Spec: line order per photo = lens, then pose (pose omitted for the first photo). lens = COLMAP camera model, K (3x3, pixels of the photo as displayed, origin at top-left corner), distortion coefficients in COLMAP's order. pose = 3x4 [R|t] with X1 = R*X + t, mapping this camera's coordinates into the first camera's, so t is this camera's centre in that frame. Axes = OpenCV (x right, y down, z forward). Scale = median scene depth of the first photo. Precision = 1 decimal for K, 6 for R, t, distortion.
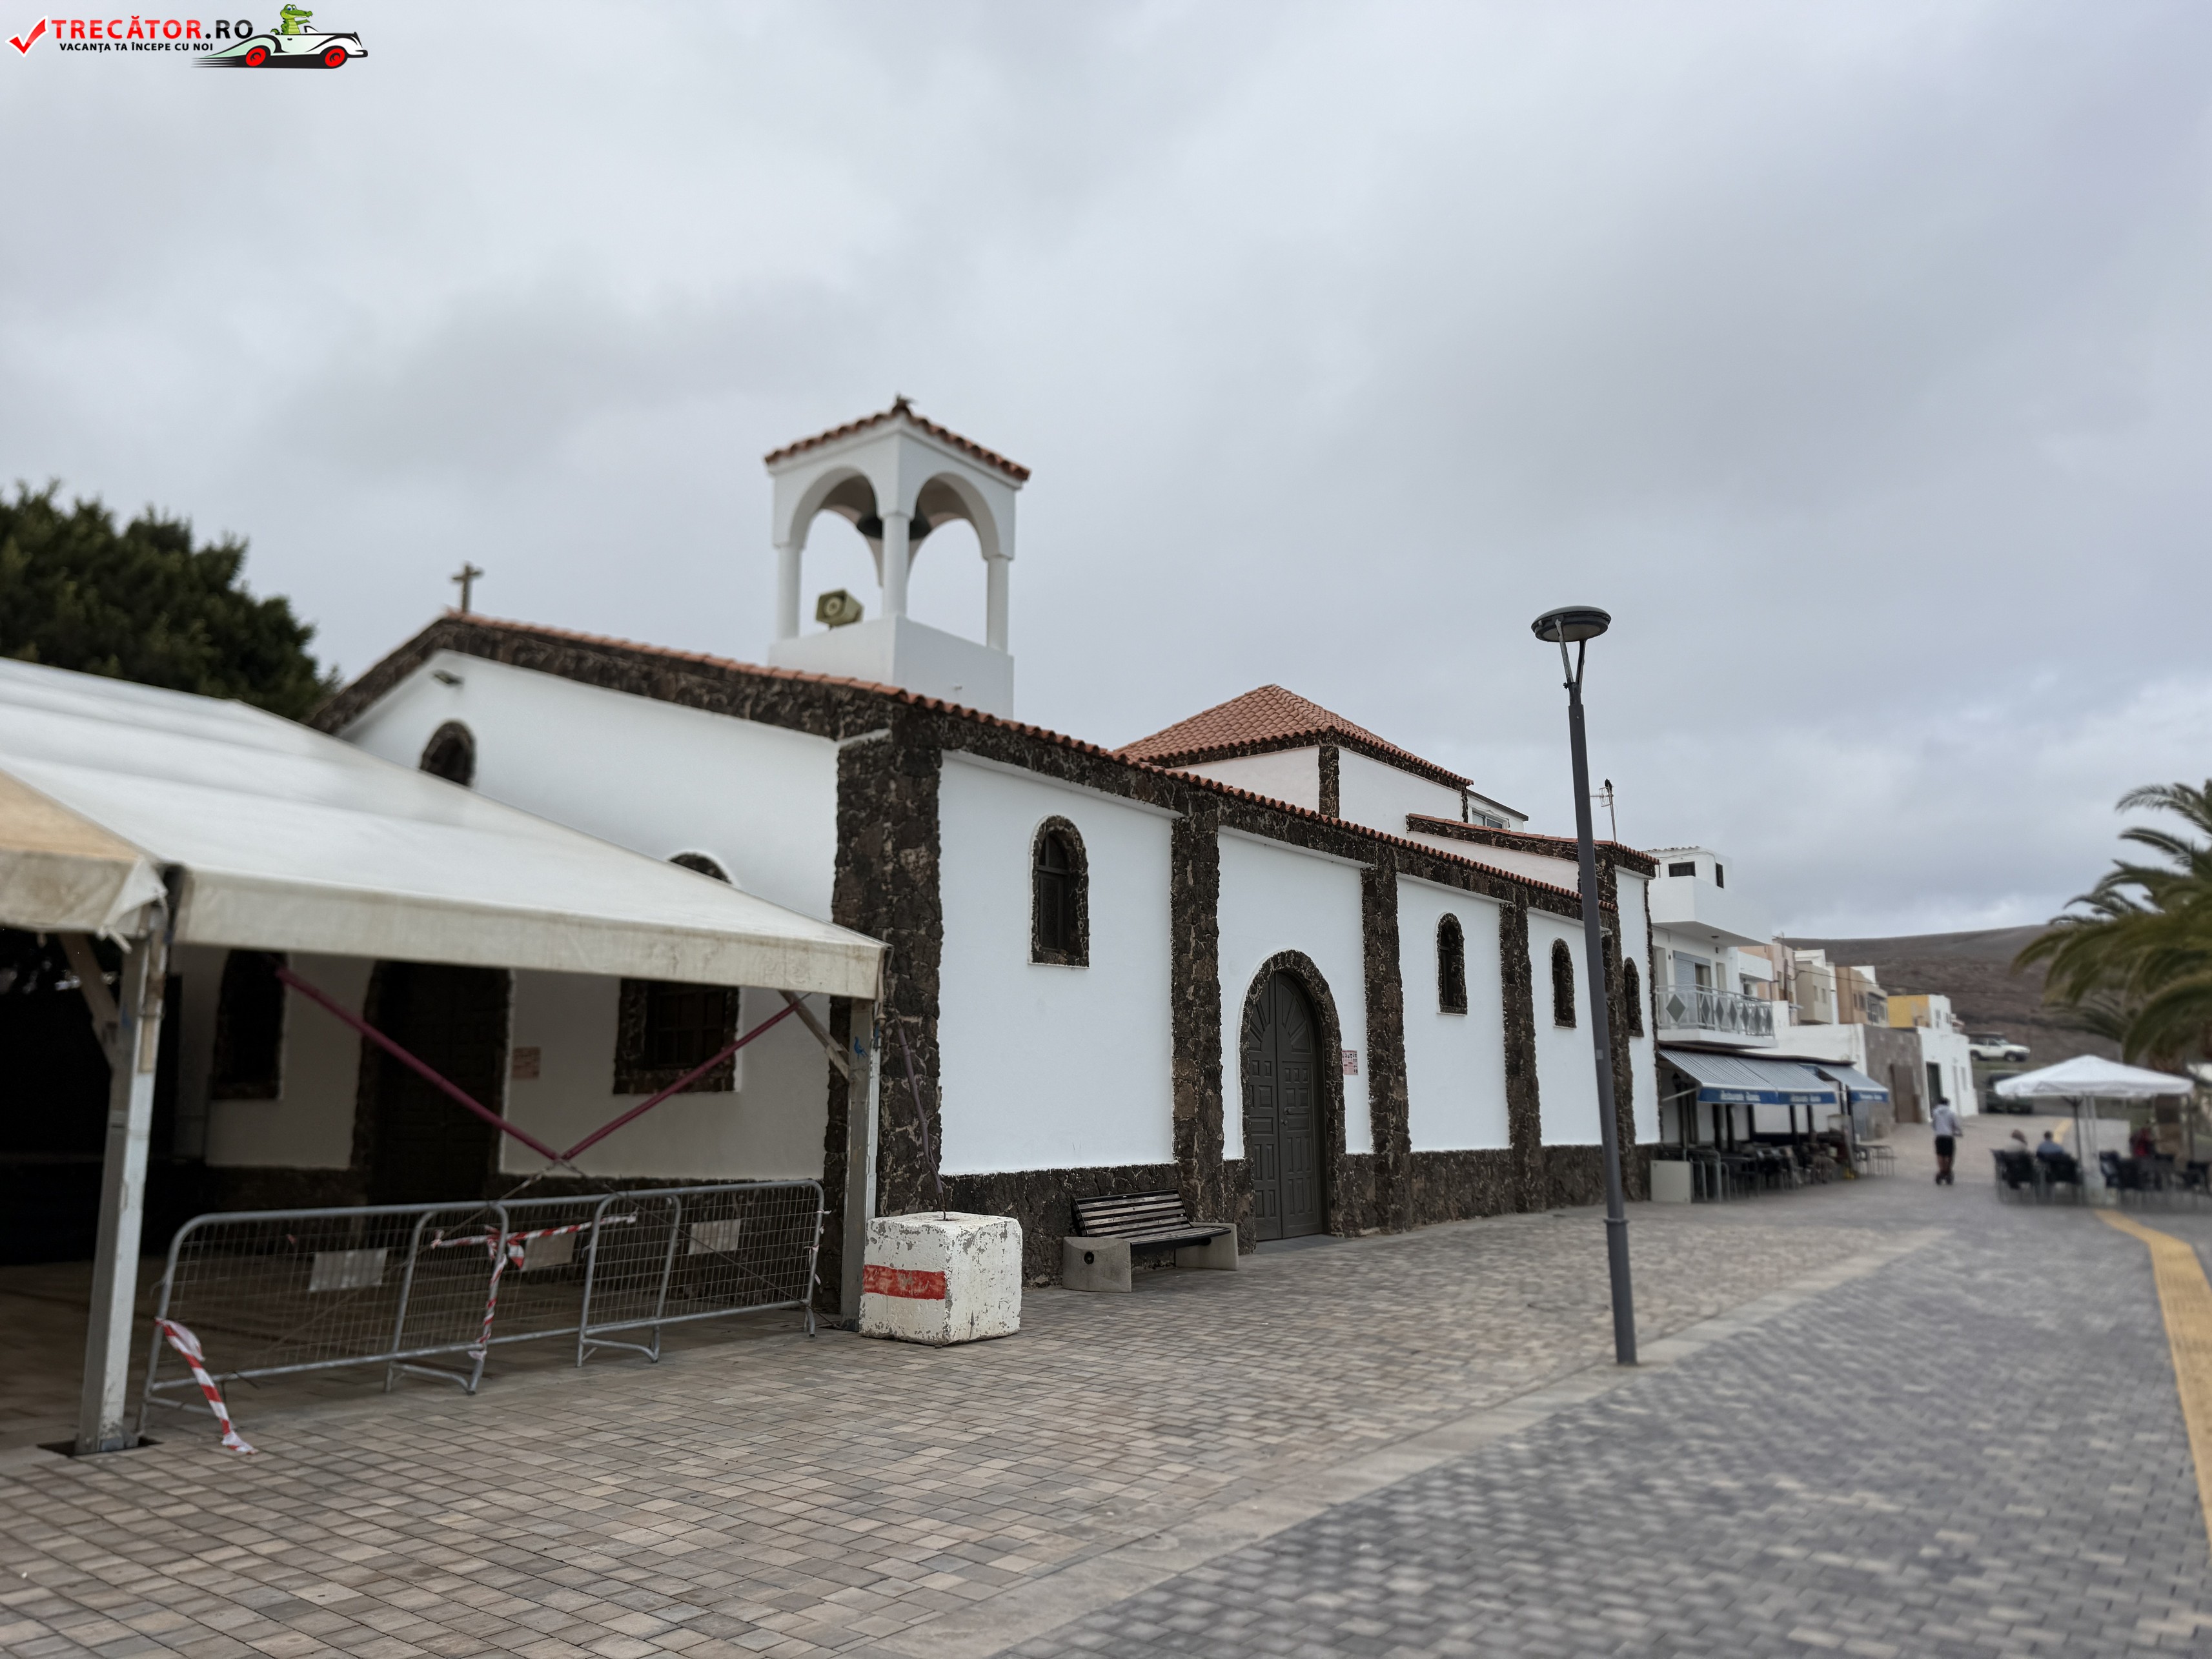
lens RADIAL K [[1569.5, 0, 1106.0], [0, 1569.5, 829.5], [0, 0, 1]] dist [0.063284, -0.079679]
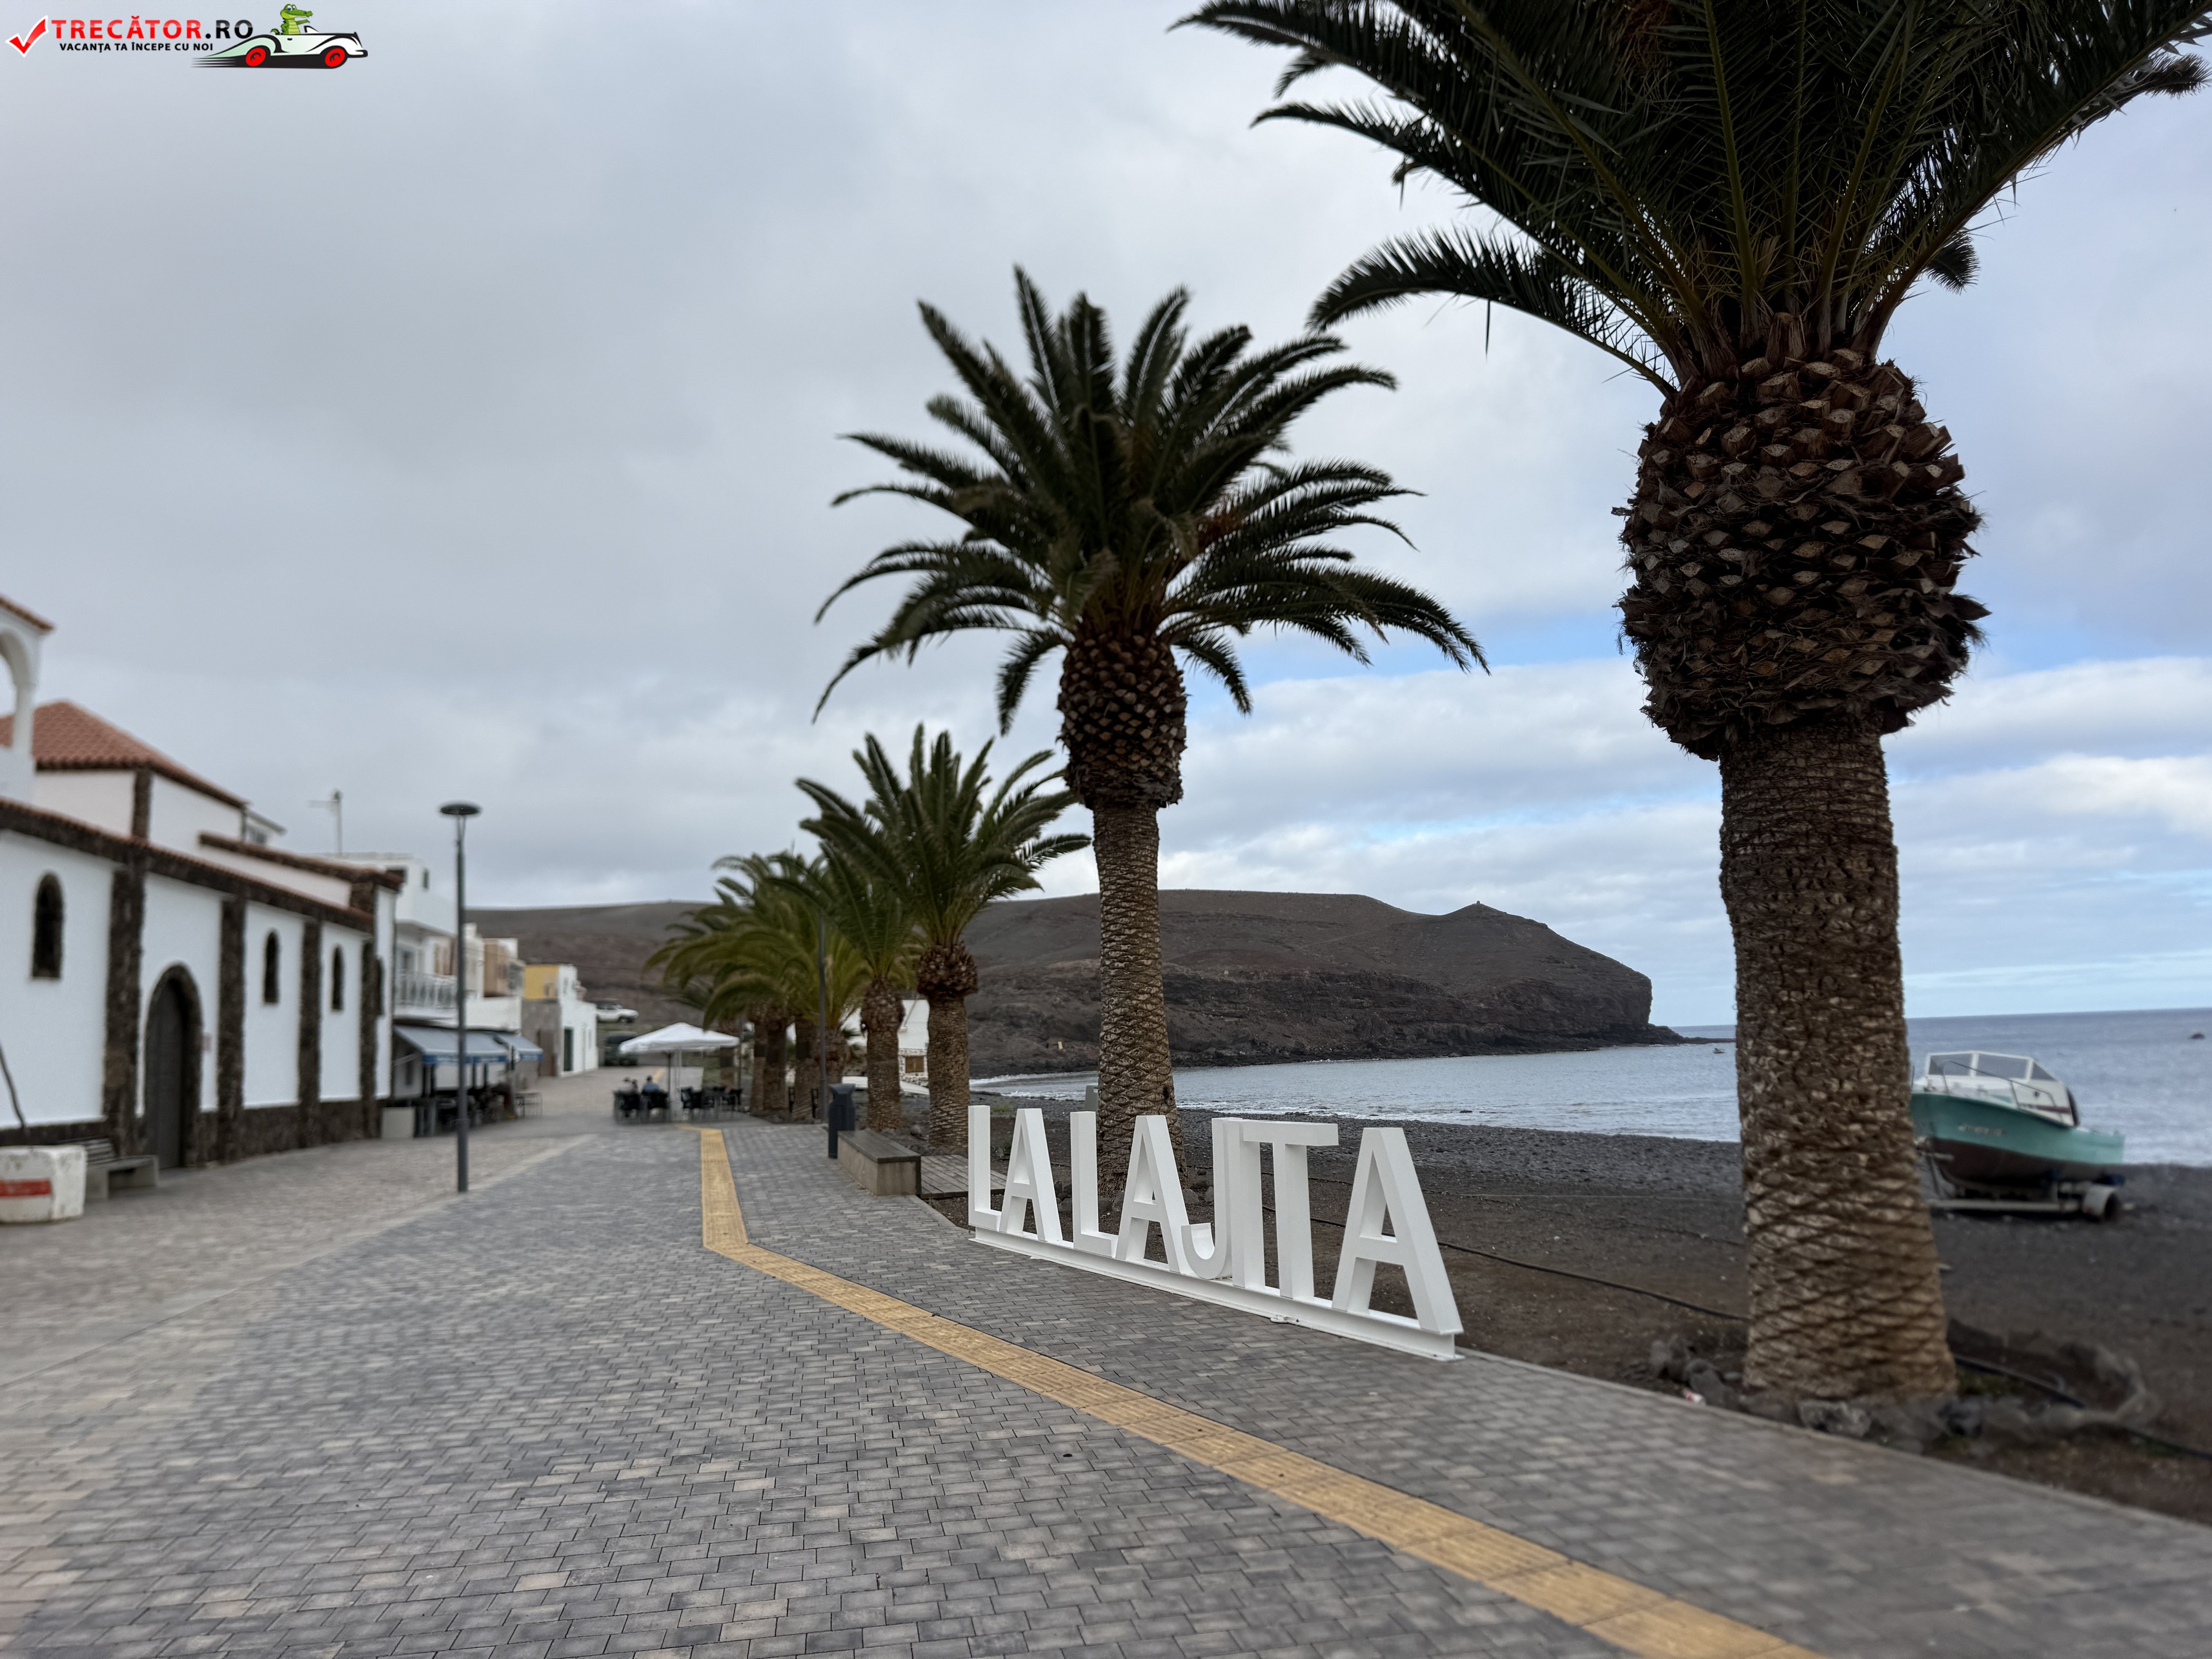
lens RADIAL K [[1569.5, 0, 1106.0], [0, 1569.5, 829.5], [0, 0, 1]] dist [0.063284, -0.079679]
pose [[0.688678, 0.073303, 0.721352, -0.206203], [-0.089094, 0.995892, -0.016144, -0.055099], [-0.719572, -0.053150, 0.692380, -0.331361]]
